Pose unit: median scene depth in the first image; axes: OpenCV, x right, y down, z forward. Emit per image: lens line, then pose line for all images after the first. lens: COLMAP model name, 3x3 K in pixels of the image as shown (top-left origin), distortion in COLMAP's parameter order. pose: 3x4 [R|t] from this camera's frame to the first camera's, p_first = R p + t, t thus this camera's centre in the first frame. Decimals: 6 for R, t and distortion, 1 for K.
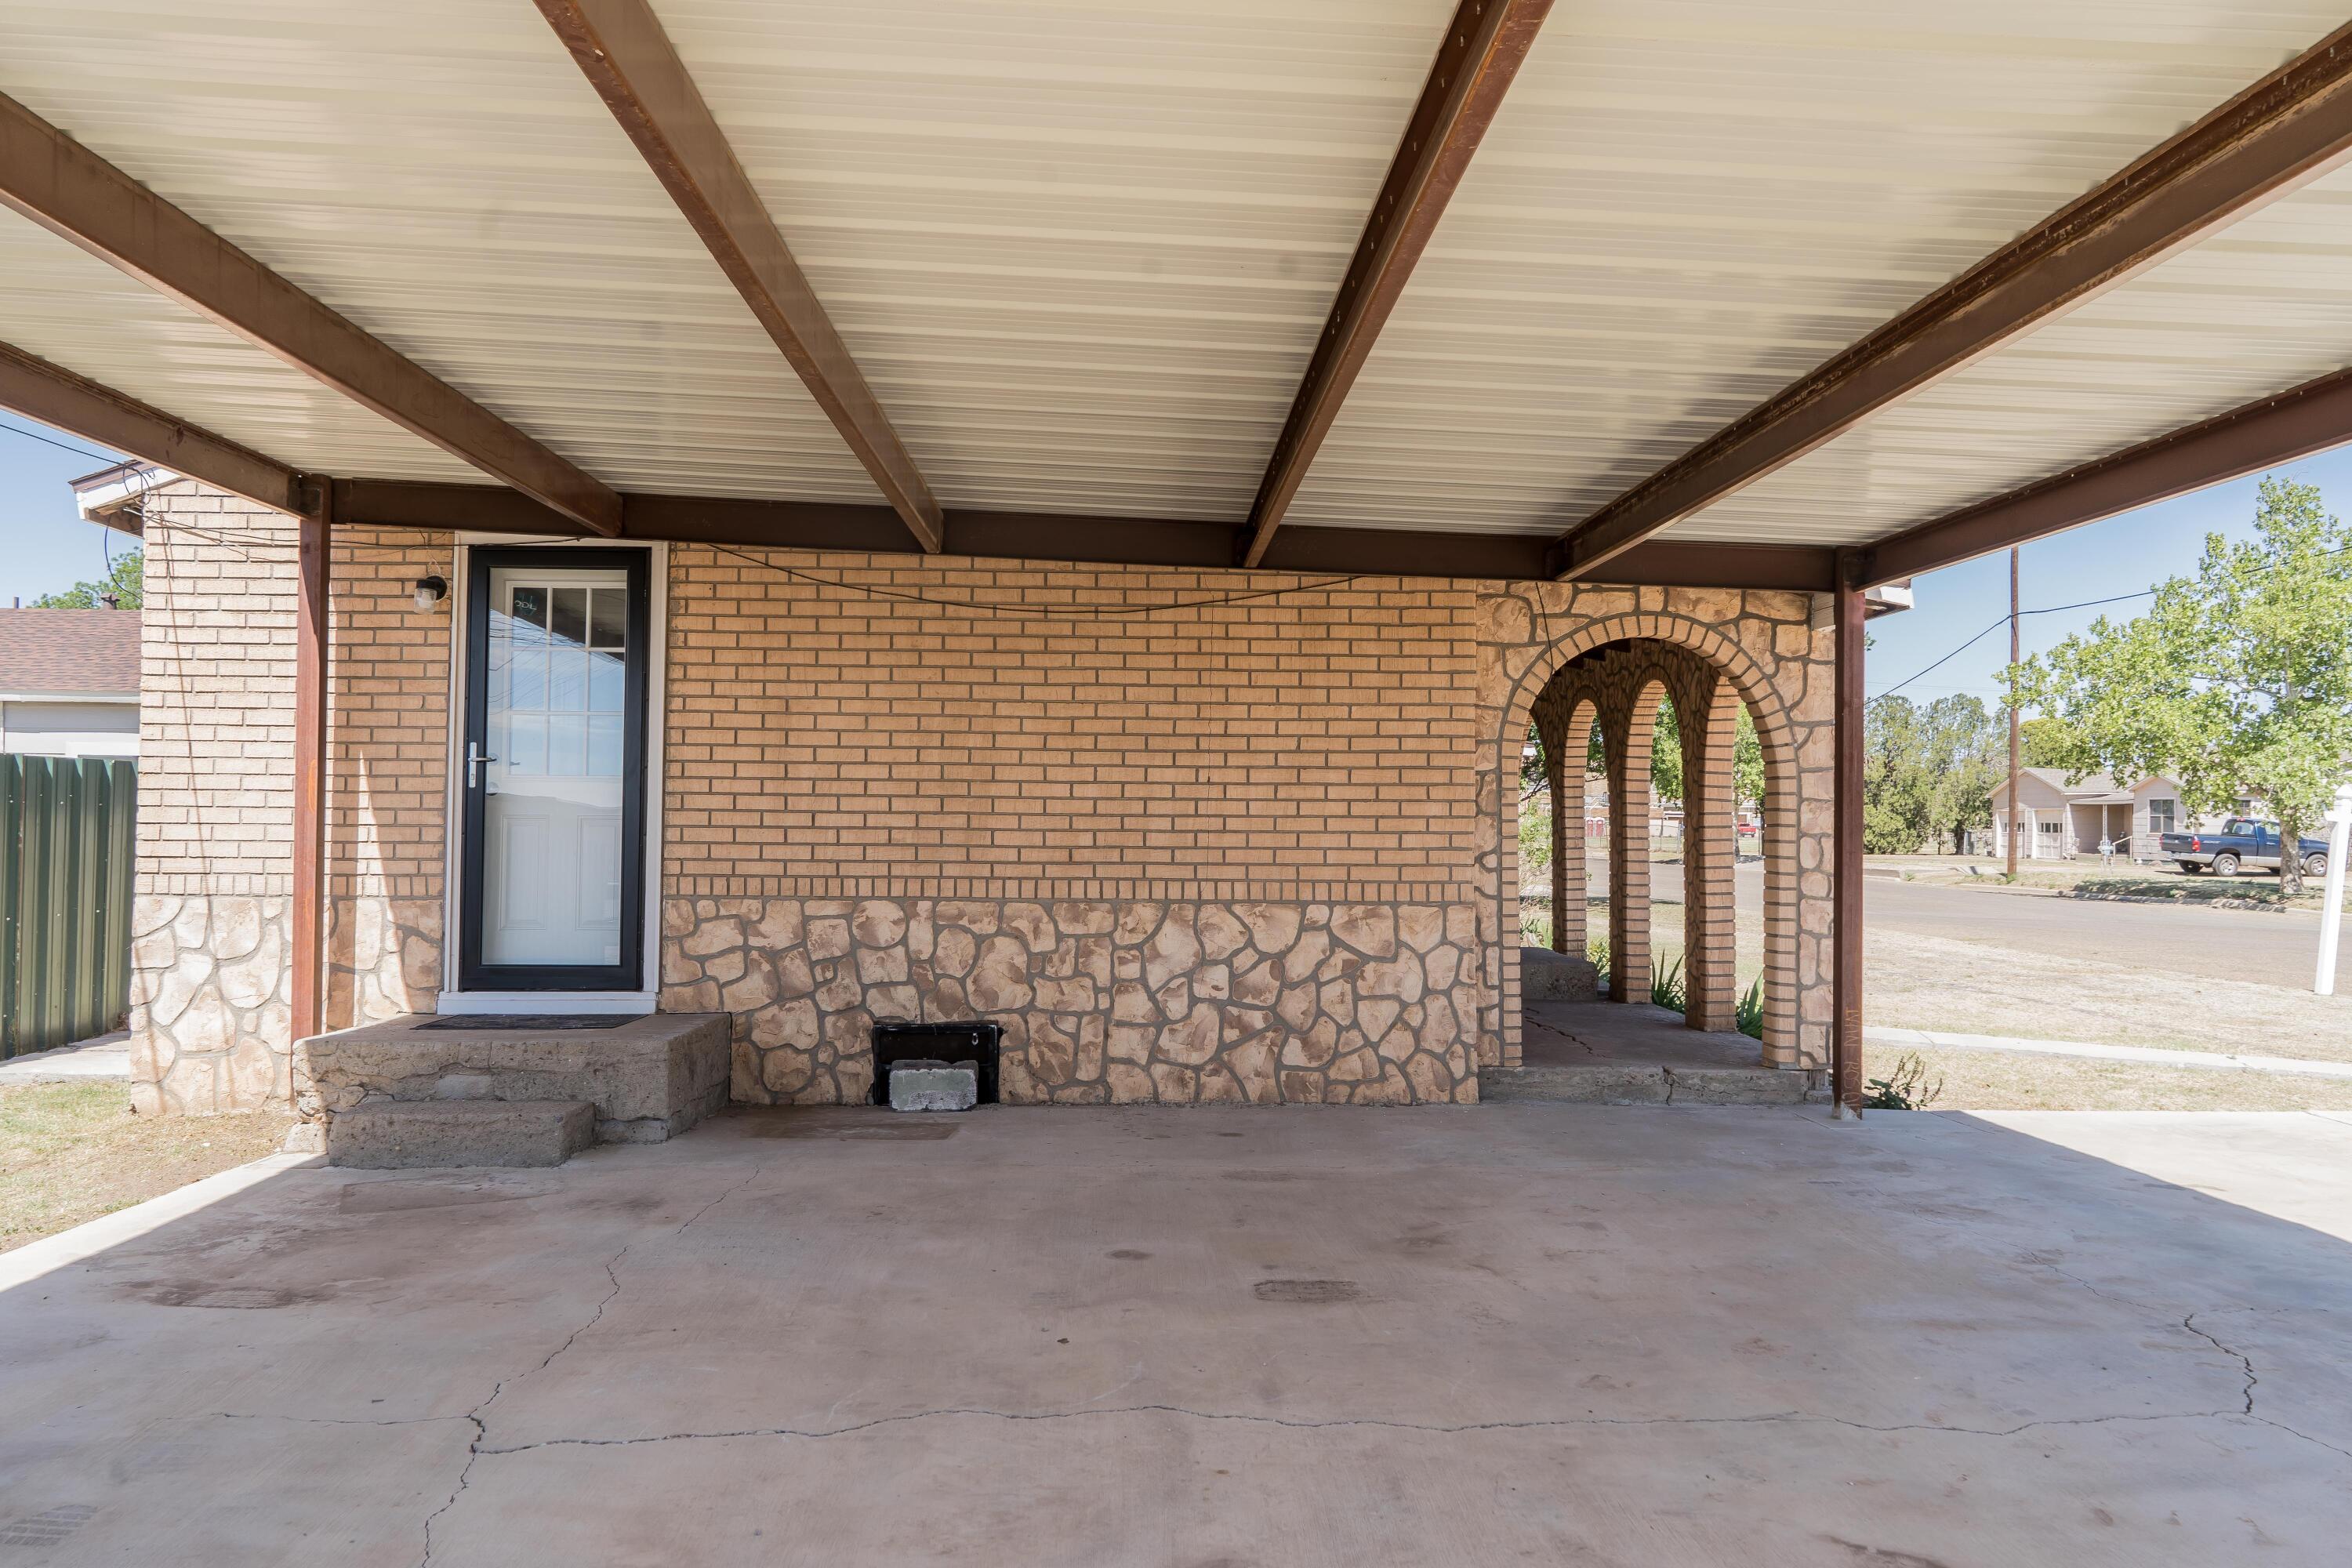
lens RADIAL K [[1723.9, 0, 1171.7], [0, 1723.9, 786.0], [0, 0, 1]] dist [0.001234, 0.003114]
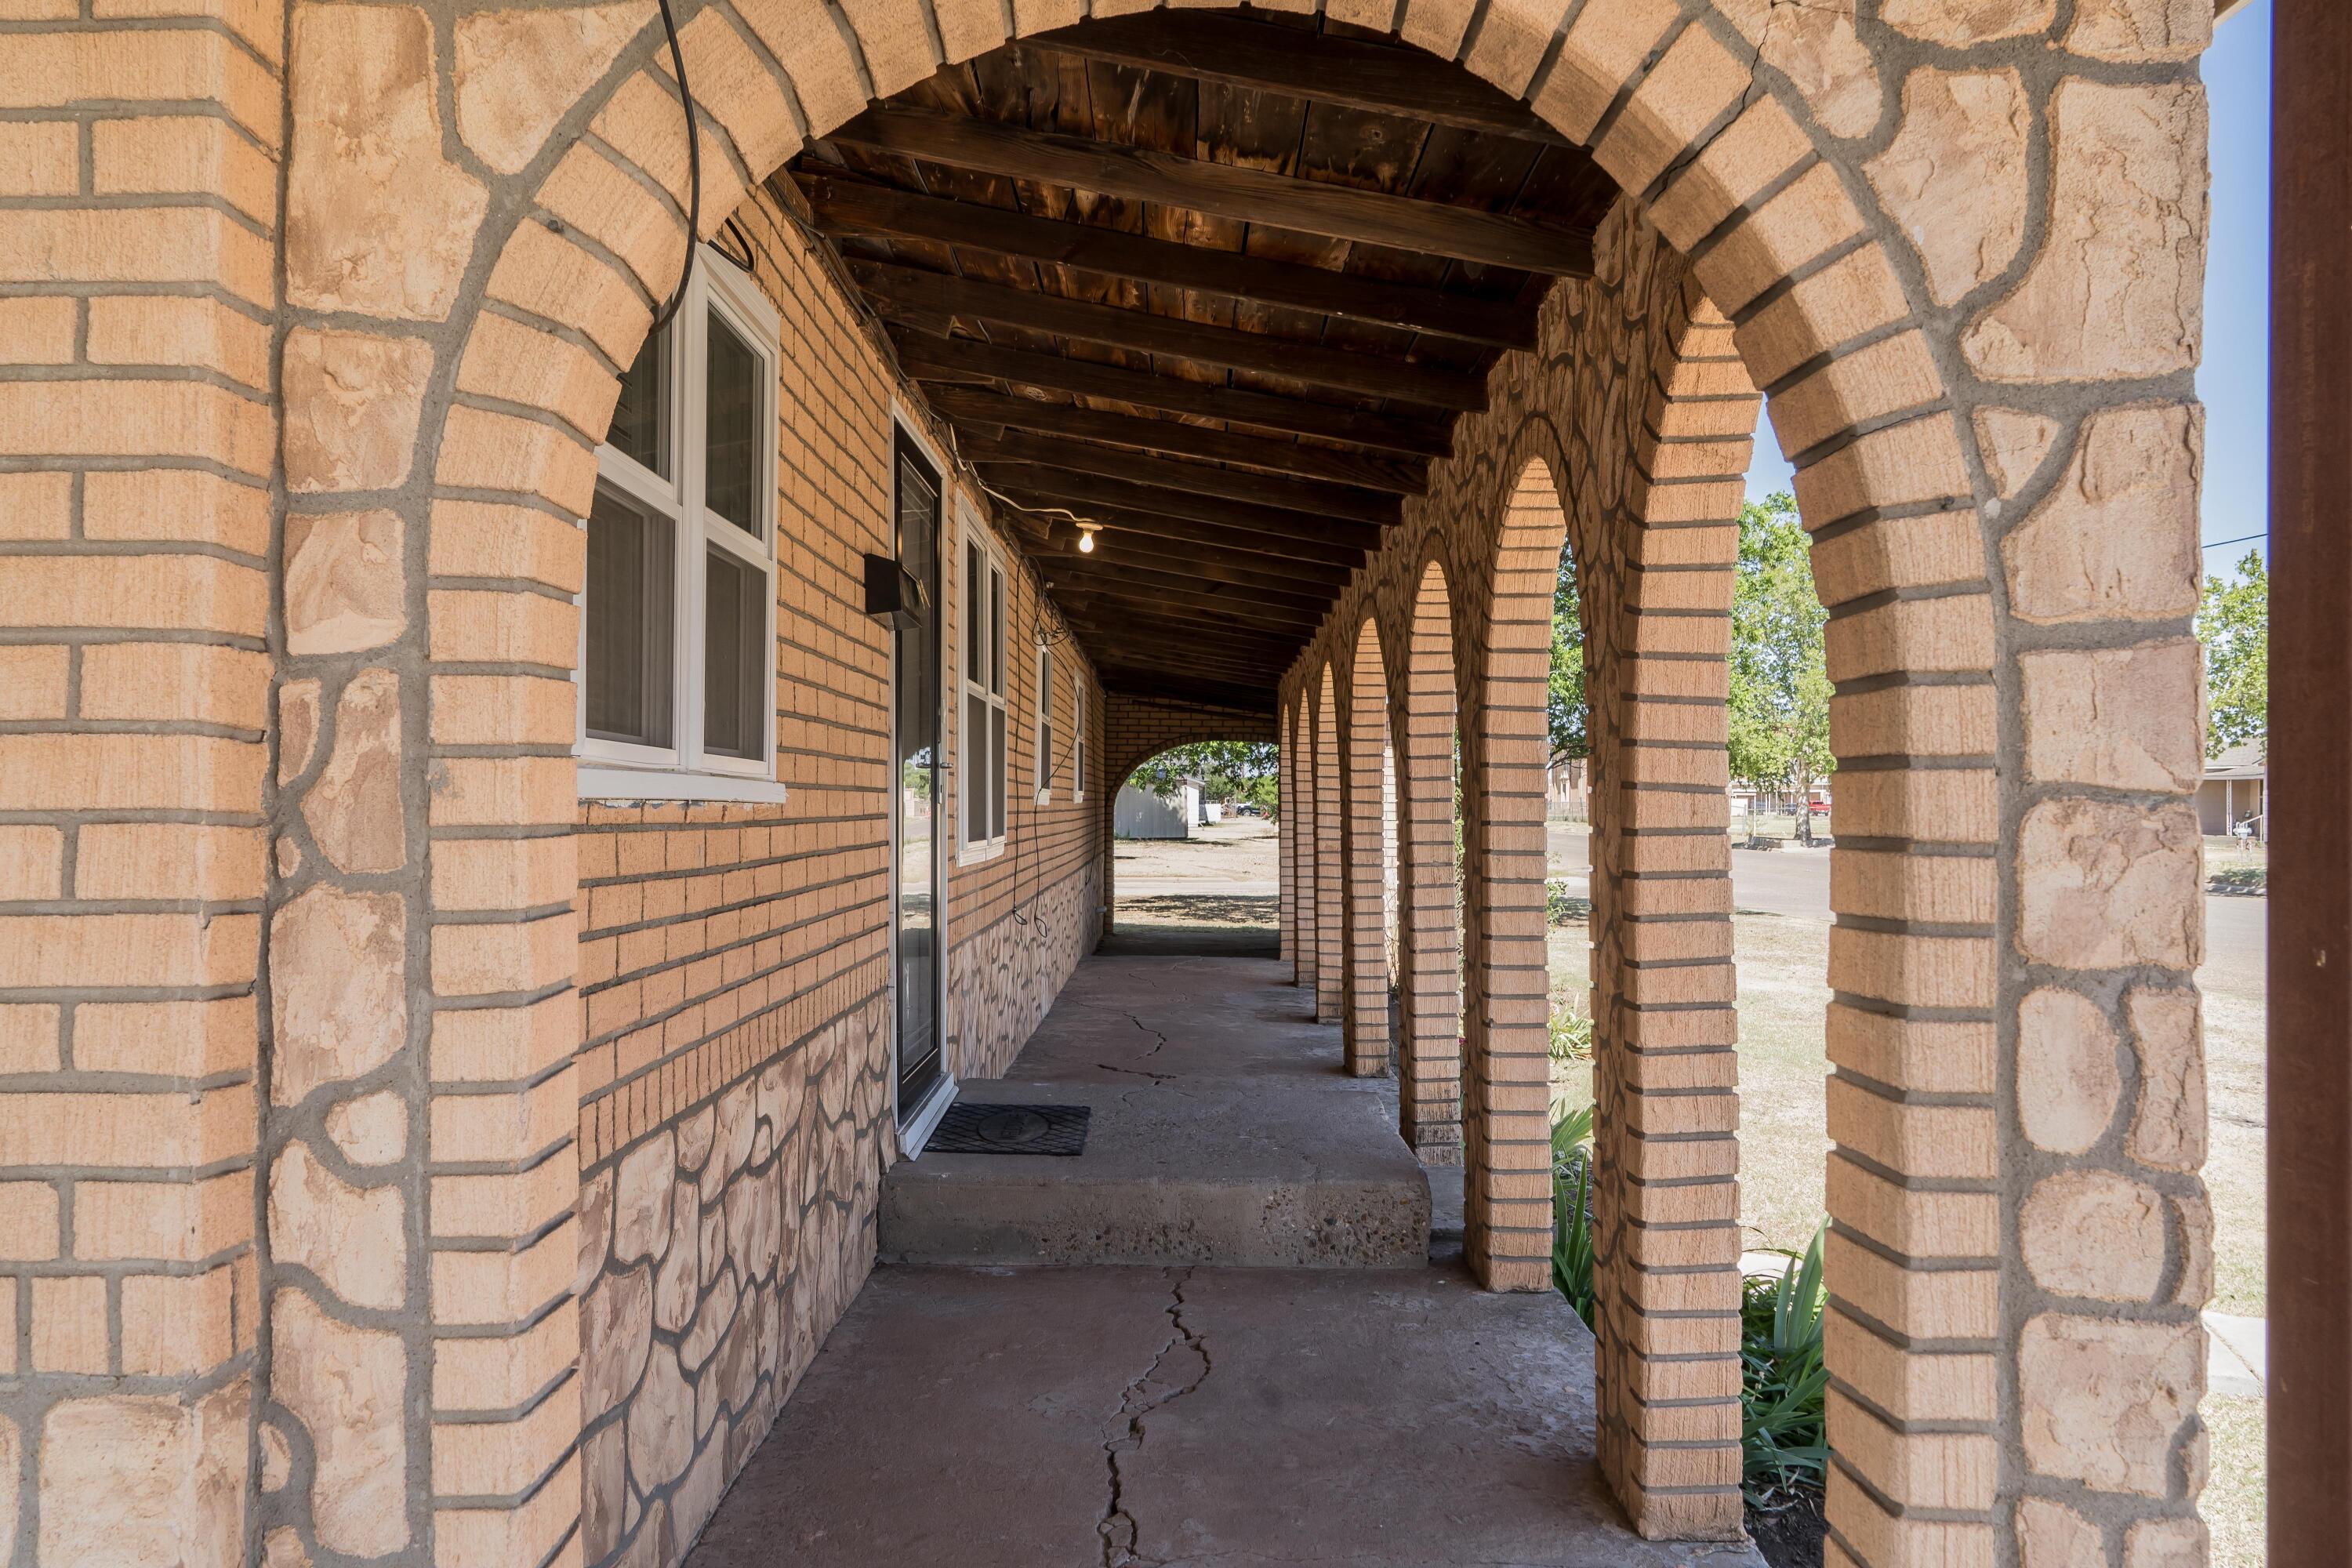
lens RADIAL K [[1713.0, 0, 1181.2], [0, 1713.0, 793.1], [0, 0, 1]] dist [-0.000116, 0.003883]
pose [[0.999331, -0.008282, -0.035609, 0.234435], [0.008807, 0.999855, 0.014601, 0.003685], [0.035483, -0.014905, 0.999259, 0.678804]]
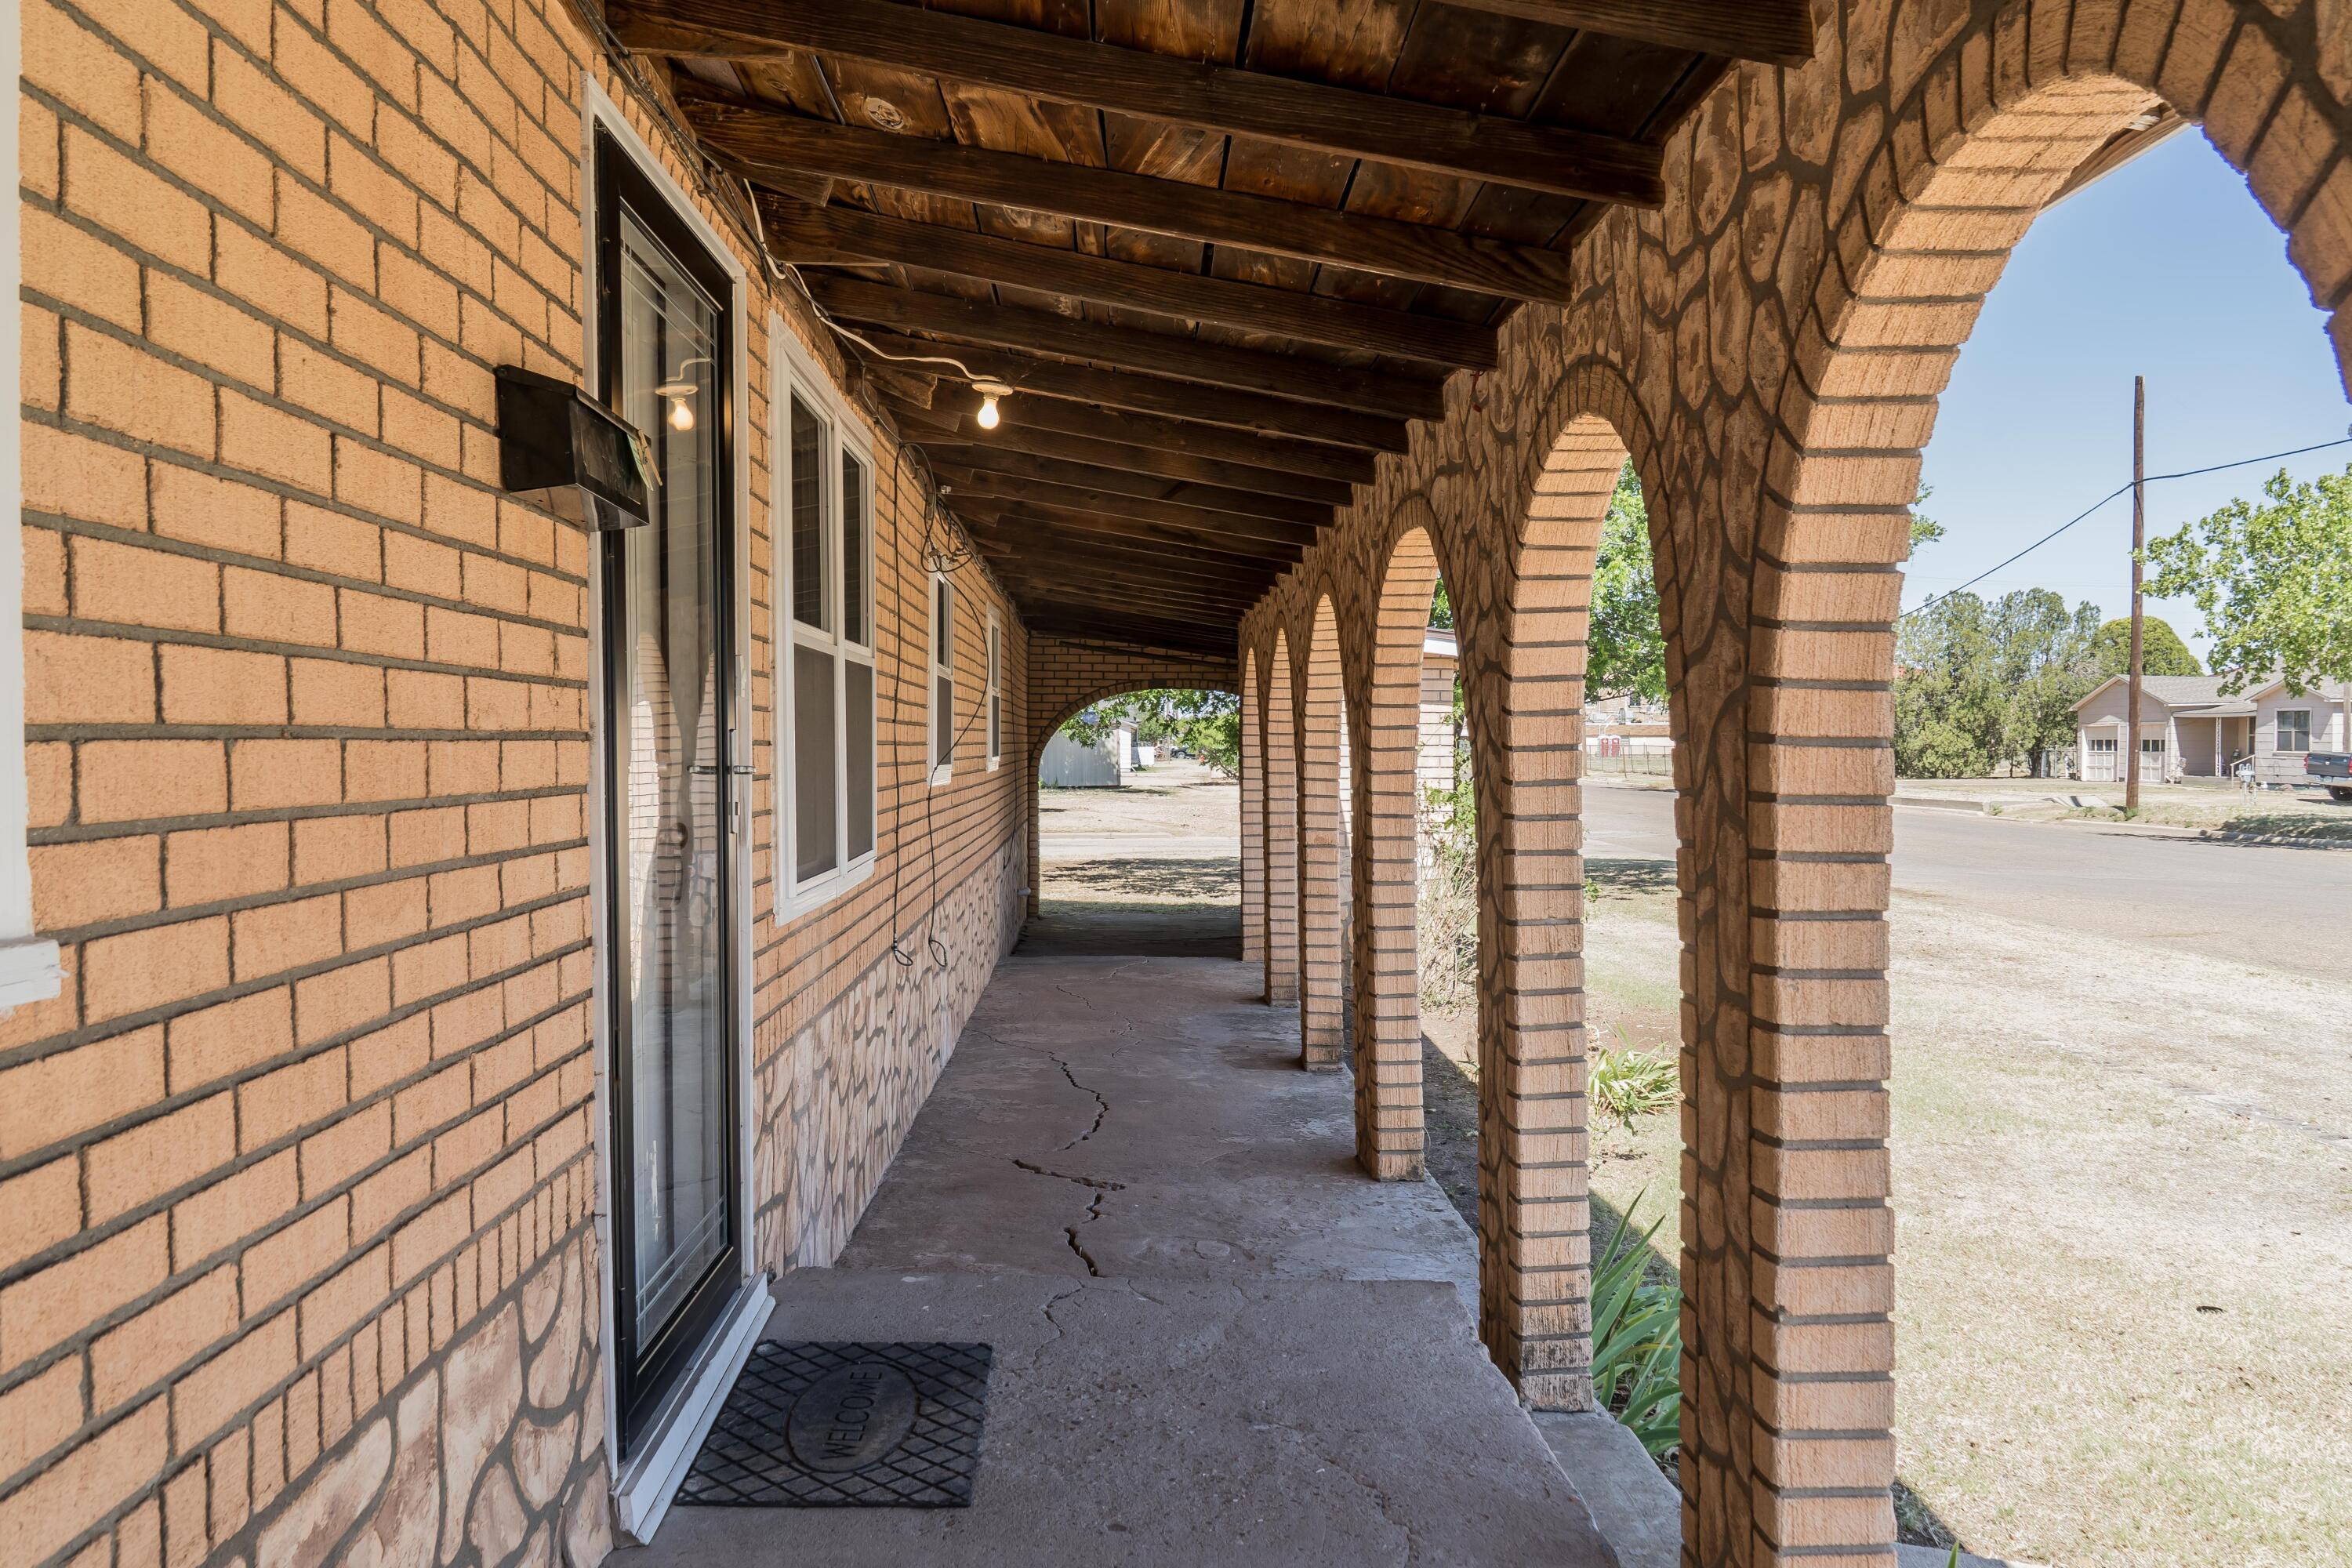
lens RADIAL K [[1768.7, 0, 1170.8], [0, 1768.7, 783.6], [0, 0, 1]] dist [0.006244, 0.005970]
pose [[0.999924, -0.012125, -0.002201, 0.220453], [0.012211, 0.998948, 0.044203, -0.009668], [0.001663, -0.044226, 0.999020, 0.902816]]
